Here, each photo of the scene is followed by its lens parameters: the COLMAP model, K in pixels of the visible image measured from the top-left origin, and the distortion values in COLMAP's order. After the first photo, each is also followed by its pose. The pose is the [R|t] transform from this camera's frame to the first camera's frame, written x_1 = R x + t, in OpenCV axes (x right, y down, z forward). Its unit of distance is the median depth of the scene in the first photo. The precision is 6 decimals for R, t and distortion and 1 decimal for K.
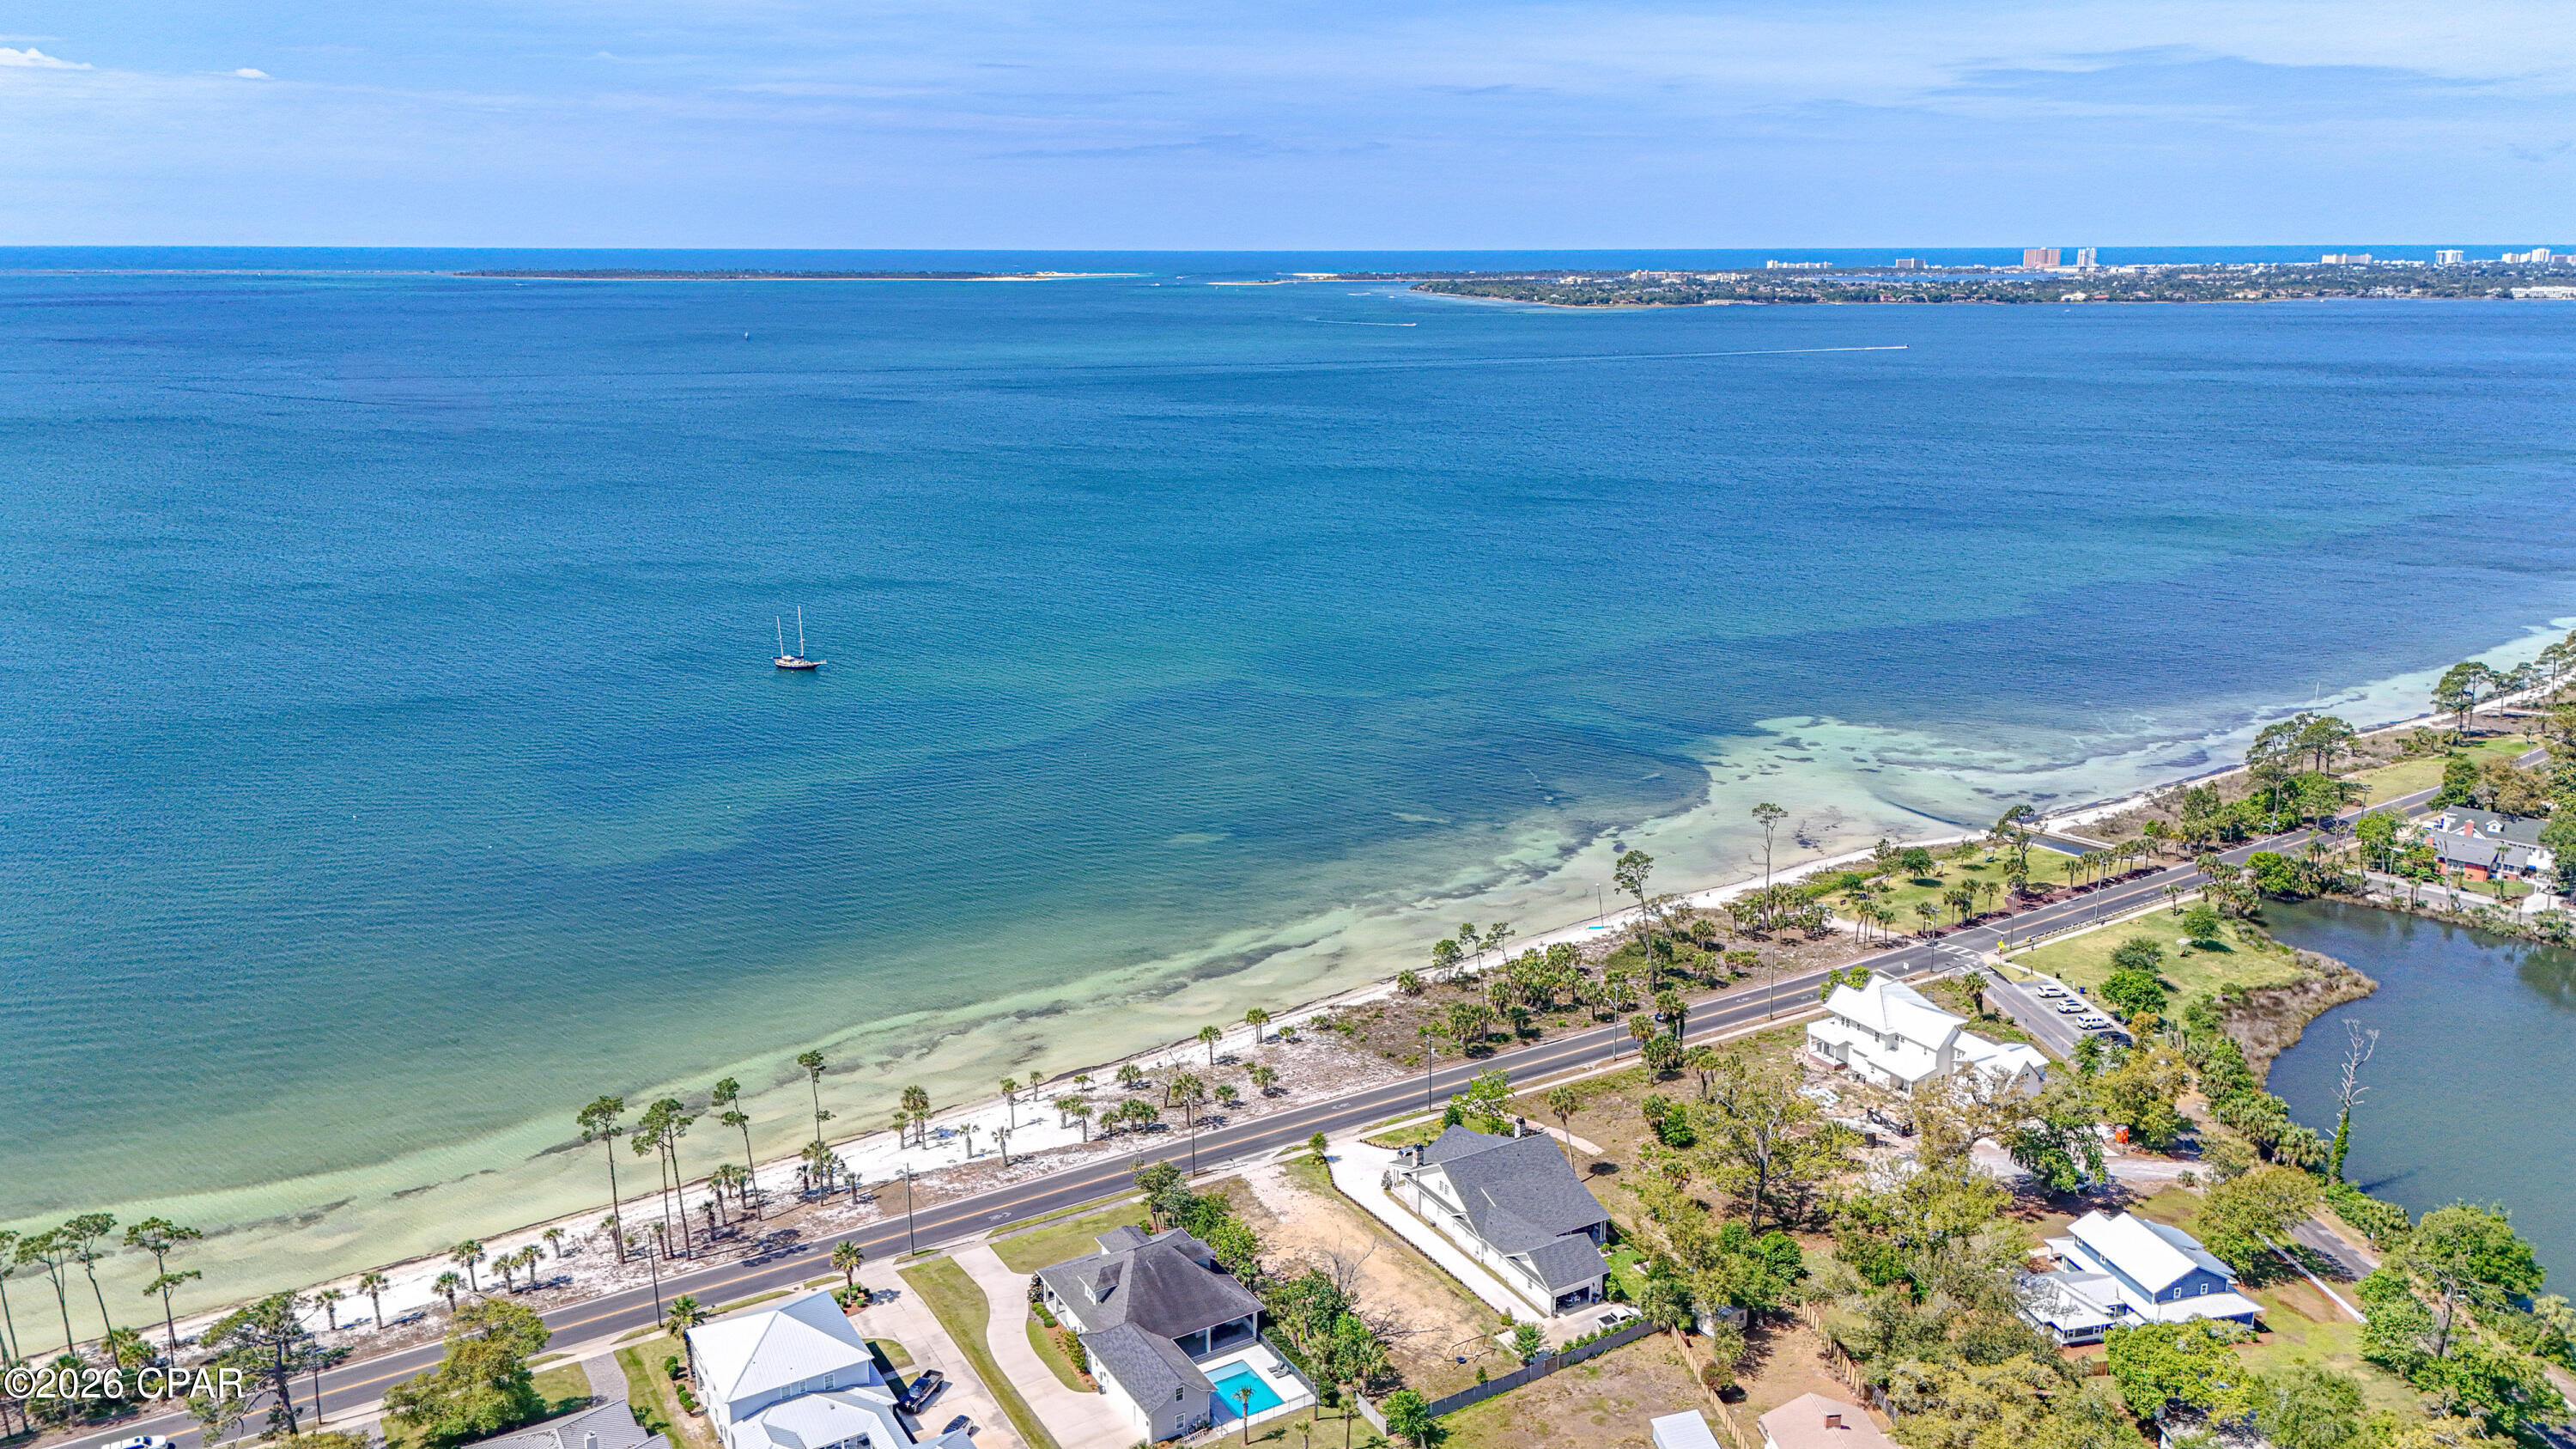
lens RADIAL K [[1890.0, 0, 1284.9], [0, 1890.0, 706.6], [0, 0, 1]] dist [0.086382, -0.084700]
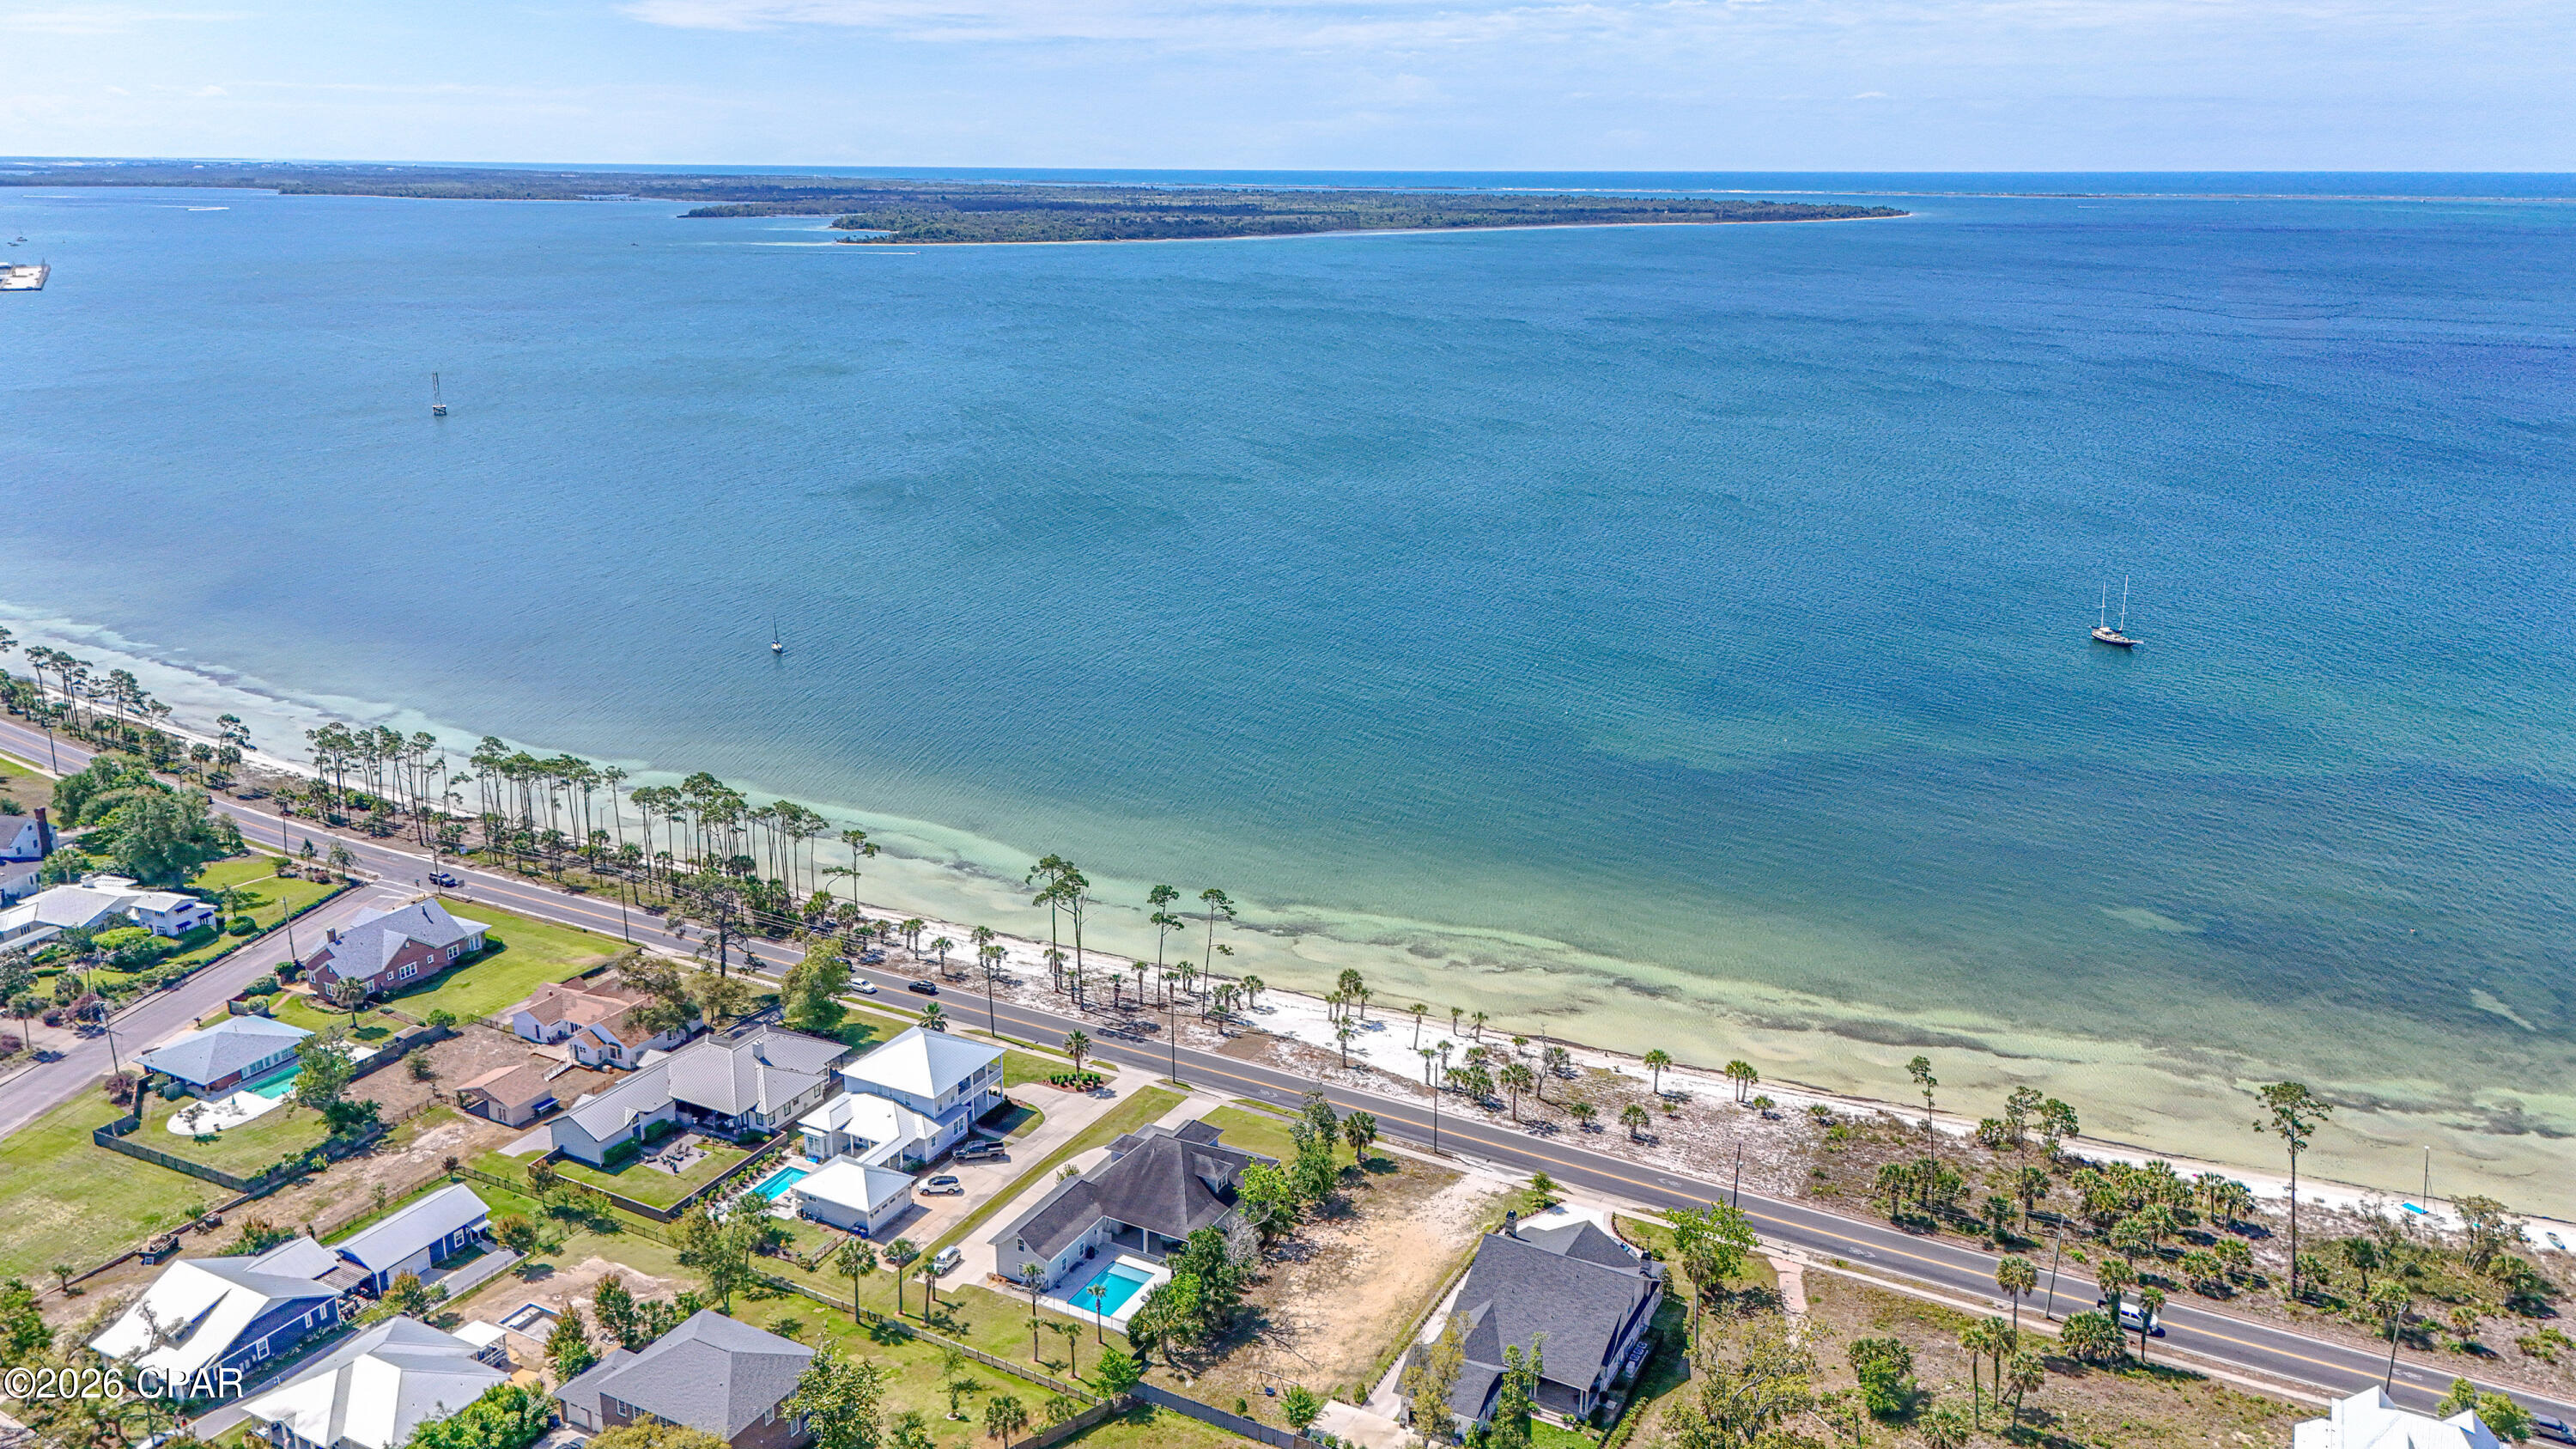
lens RADIAL K [[1890.0, 0, 1284.9], [0, 1890.0, 706.6], [0, 0, 1]] dist [0.086382, -0.084700]
pose [[0.518451, 0.239752, -0.820809, 0.491288], [-0.210003, 0.966192, 0.149572, -0.073990], [0.828920, 0.094827, 0.551271, 0.297105]]
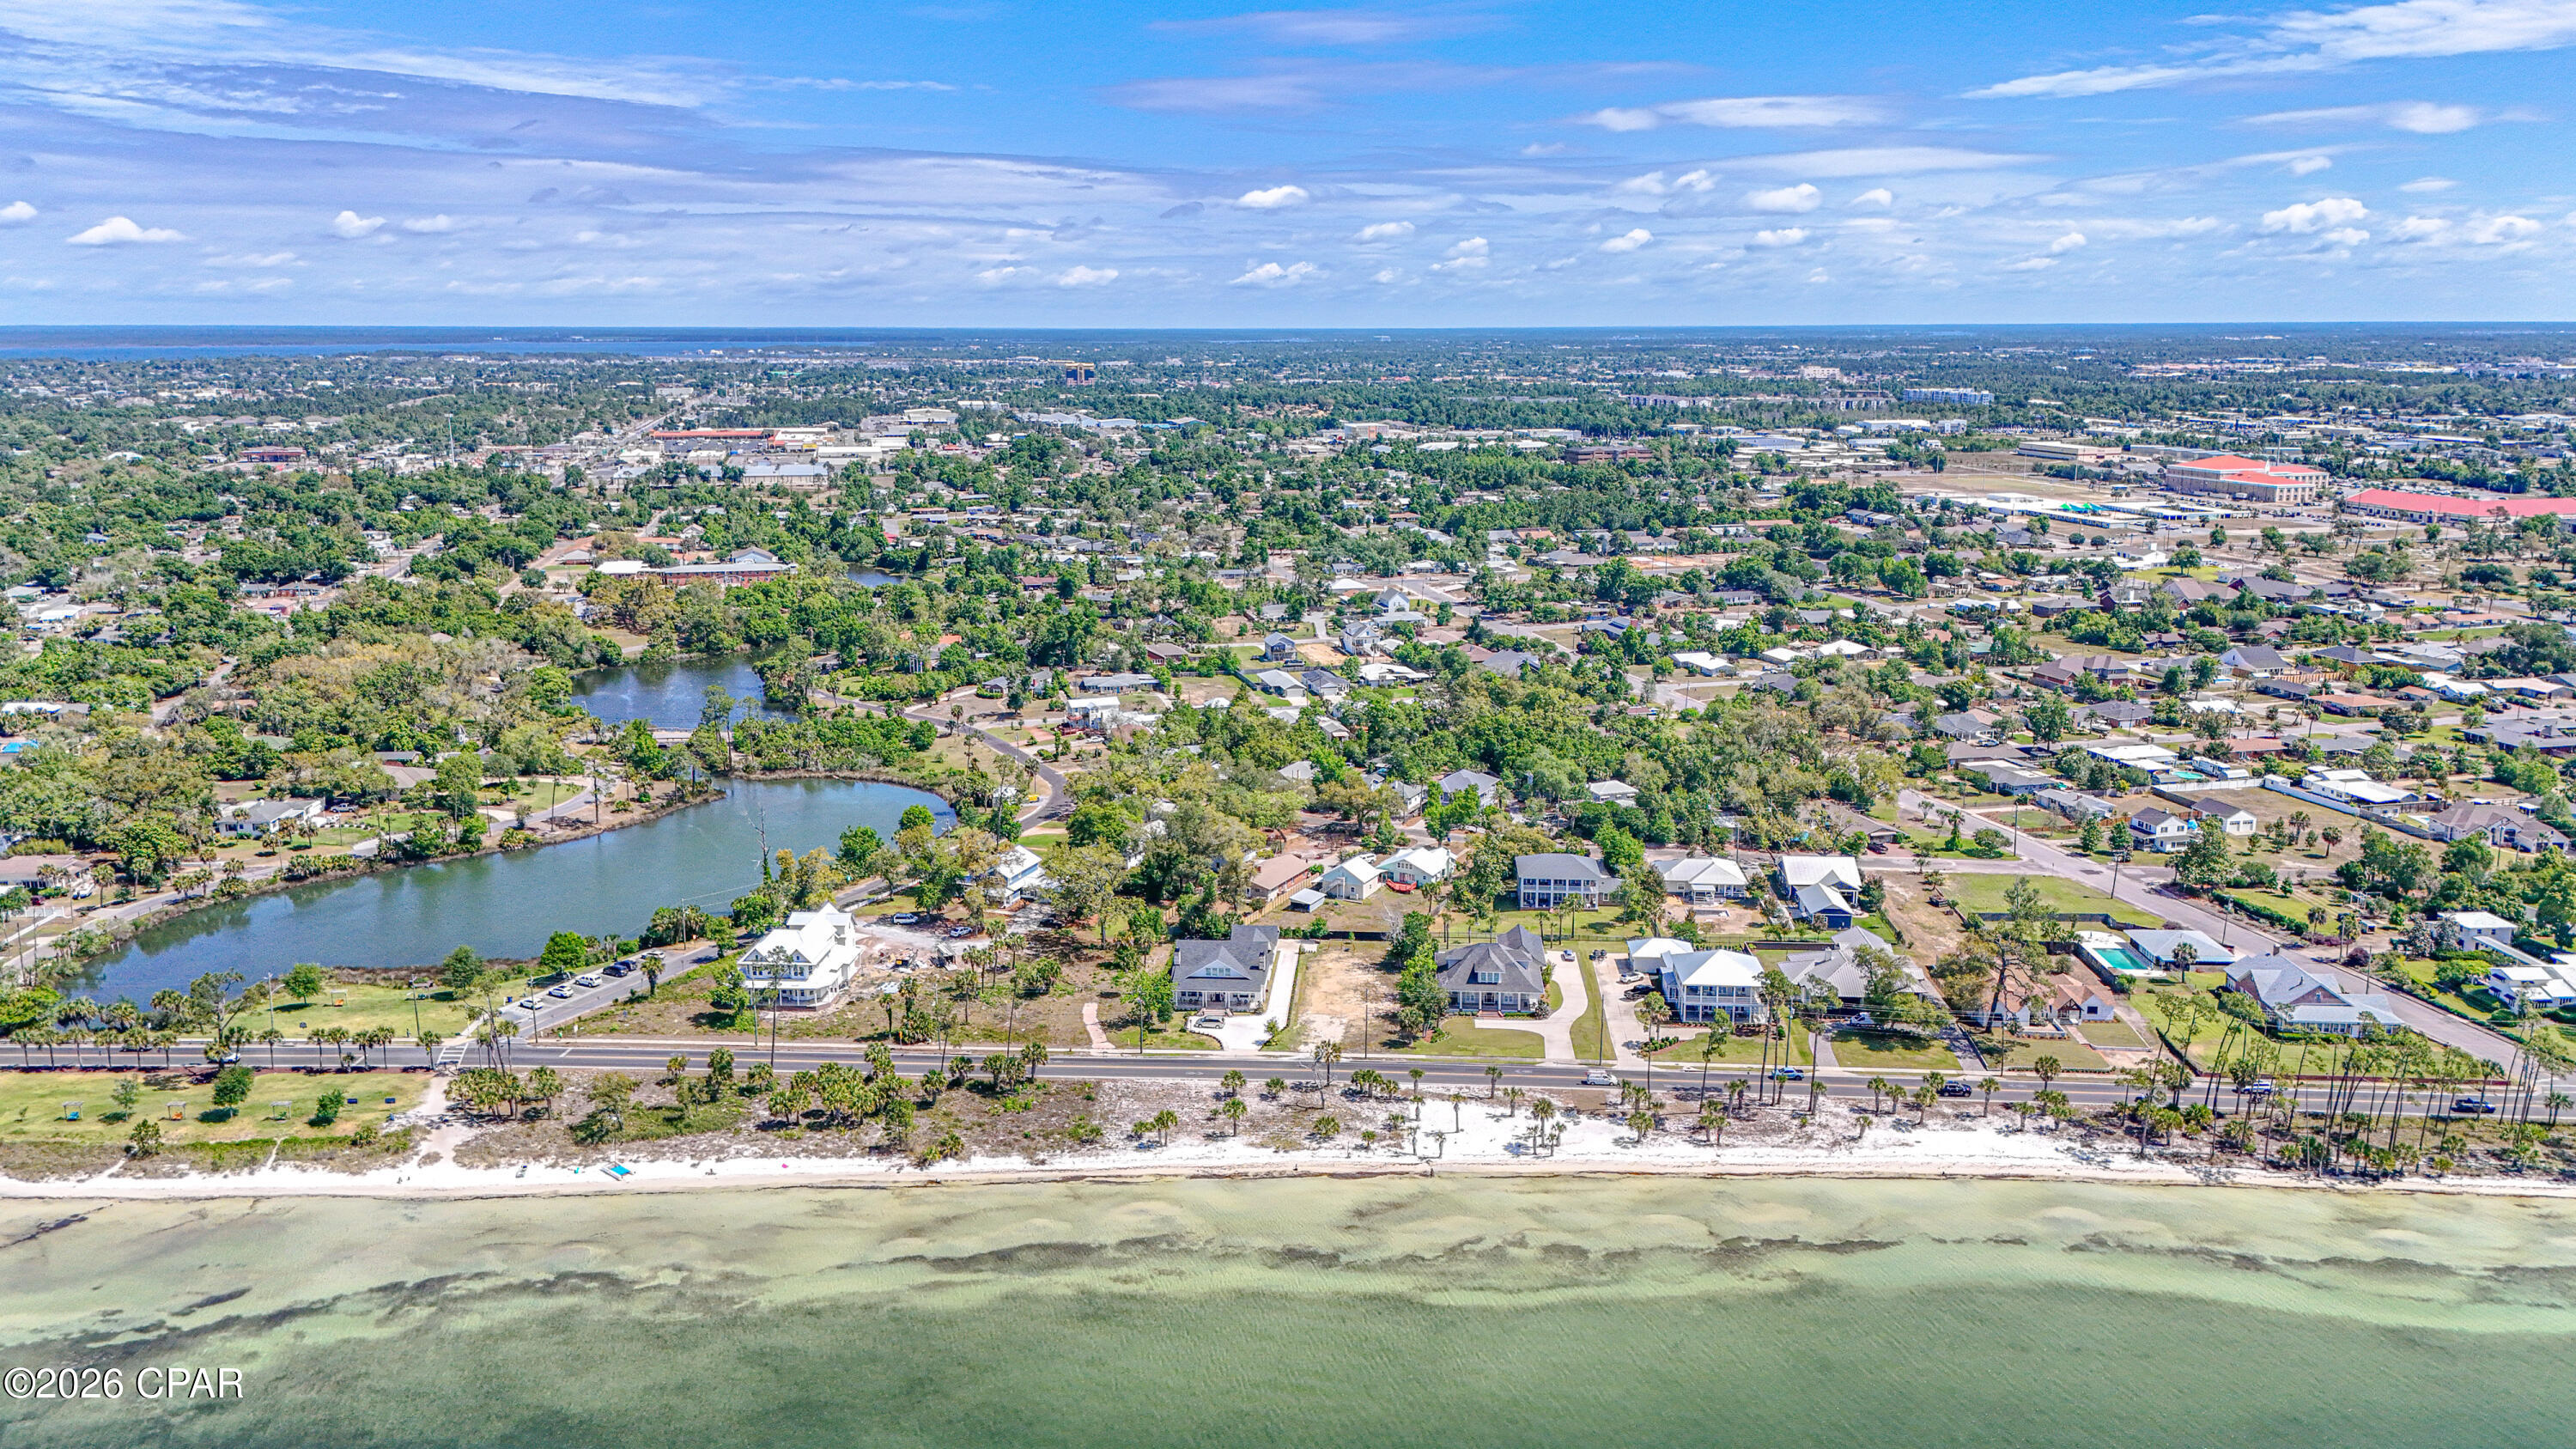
lens RADIAL K [[1890.0, 0, 1284.9], [0, 1890.0, 706.6], [0, 0, 1]] dist [0.086382, -0.084700]
pose [[-0.823320, -0.113550, 0.556103, -0.516779], [0.136595, 0.911346, 0.388318, -0.352903], [-0.550896, 0.395671, -0.734819, 1.421671]]
